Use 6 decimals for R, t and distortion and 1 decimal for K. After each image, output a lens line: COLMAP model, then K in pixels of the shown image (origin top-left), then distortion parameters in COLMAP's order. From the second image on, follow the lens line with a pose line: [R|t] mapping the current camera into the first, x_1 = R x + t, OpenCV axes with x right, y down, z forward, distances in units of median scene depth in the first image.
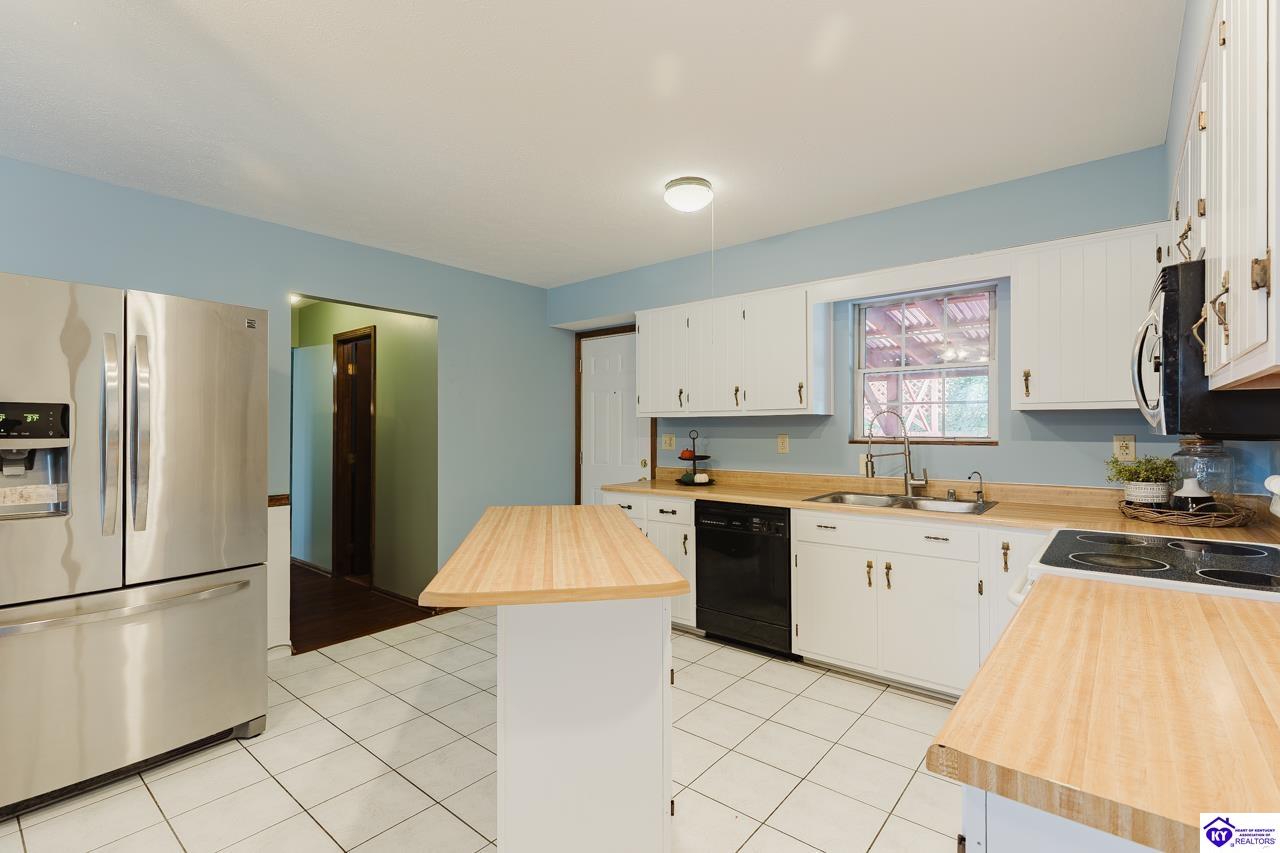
lens RADIAL K [[582.0, 0, 640.0], [0, 582.0, 426.5], [0, 0, 1]] dist [0.000049, 0.000023]
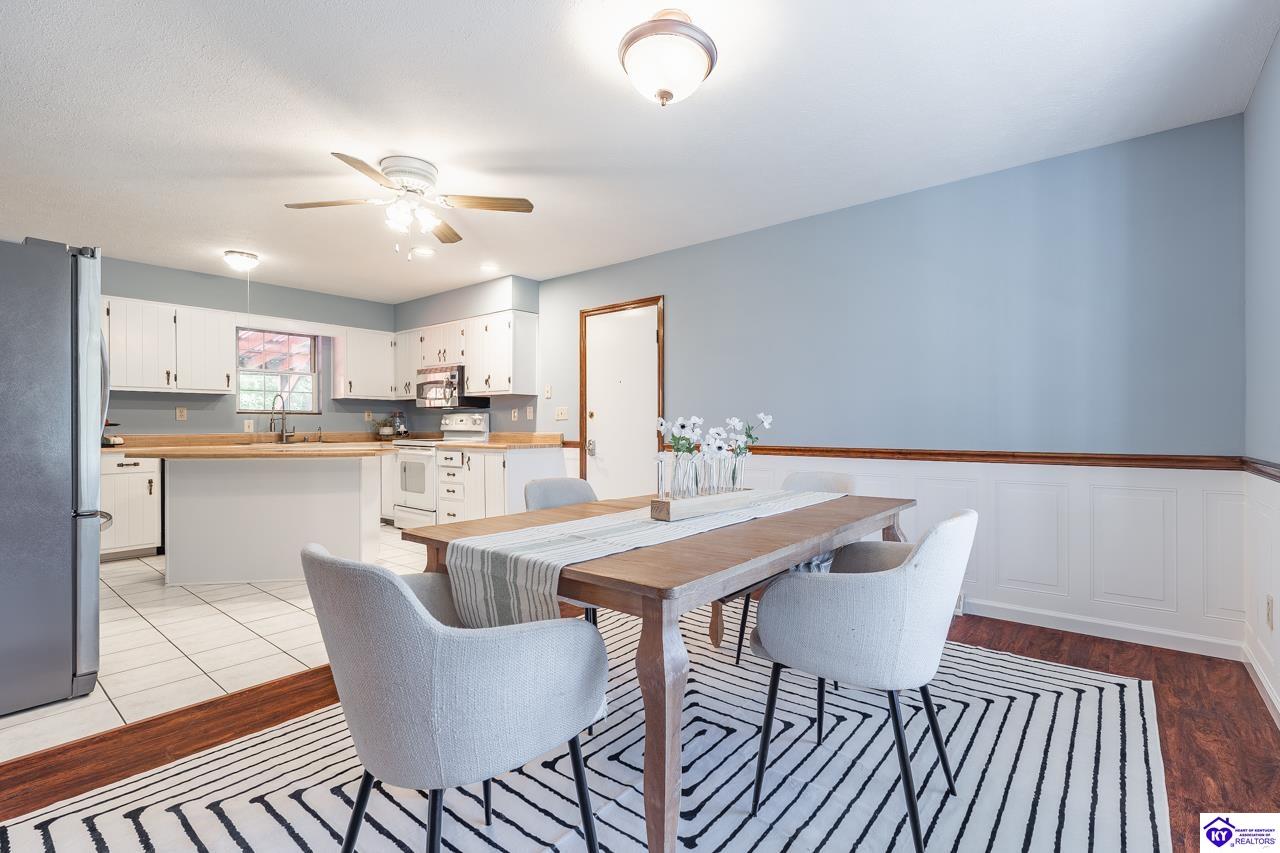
lens RADIAL K [[582.0, 0, 640.0], [0, 582.0, 426.5], [0, 0, 1]] dist [0.000049, 0.000023]
pose [[-0.004040, 0.001049, 0.999991, -1.260027], [-0.003298, 0.999994, -0.001062, 0.063326], [-0.999986, -0.003302, -0.004037, -0.107487]]
